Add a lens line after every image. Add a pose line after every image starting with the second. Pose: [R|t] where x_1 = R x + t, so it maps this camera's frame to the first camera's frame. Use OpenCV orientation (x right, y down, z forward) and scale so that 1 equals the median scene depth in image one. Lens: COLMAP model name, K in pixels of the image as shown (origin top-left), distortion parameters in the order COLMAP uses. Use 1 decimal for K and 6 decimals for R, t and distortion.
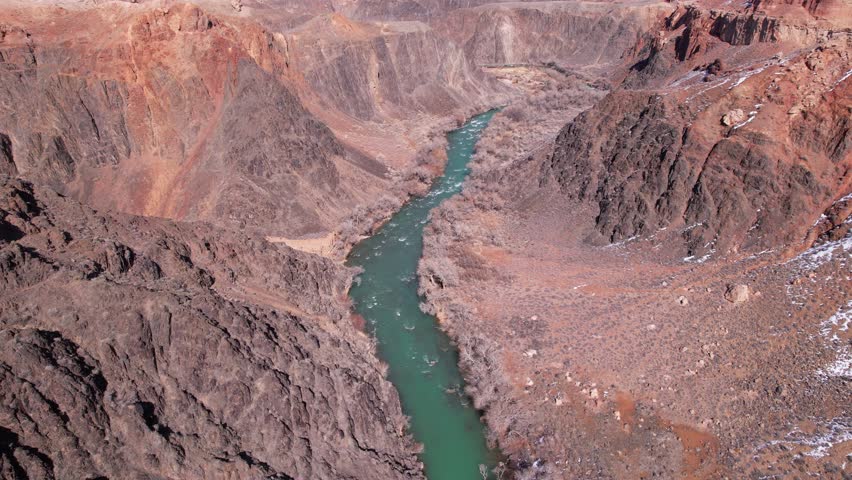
lens RADIAL K [[634.5, 0, 426.0], [0, 634.5, 240.0], [0, 0, 1]] dist [-0.003102, -0.000478]
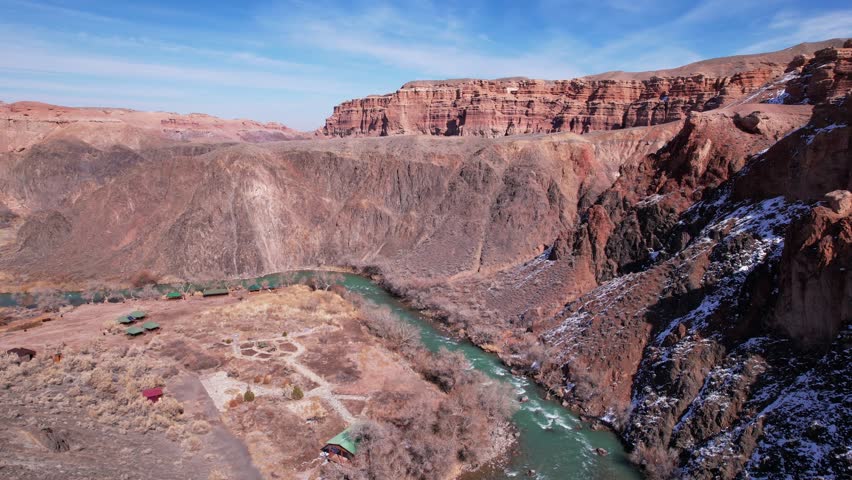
lens RADIAL K [[634.5, 0, 426.0], [0, 634.5, 240.0], [0, 0, 1]] dist [-0.003102, -0.000478]
pose [[0.959651, -0.058269, 0.275091, 0.113793], [0.120430, 0.969199, -0.214825, -0.195427], [-0.254100, 0.239286, 0.937110, 0.571588]]
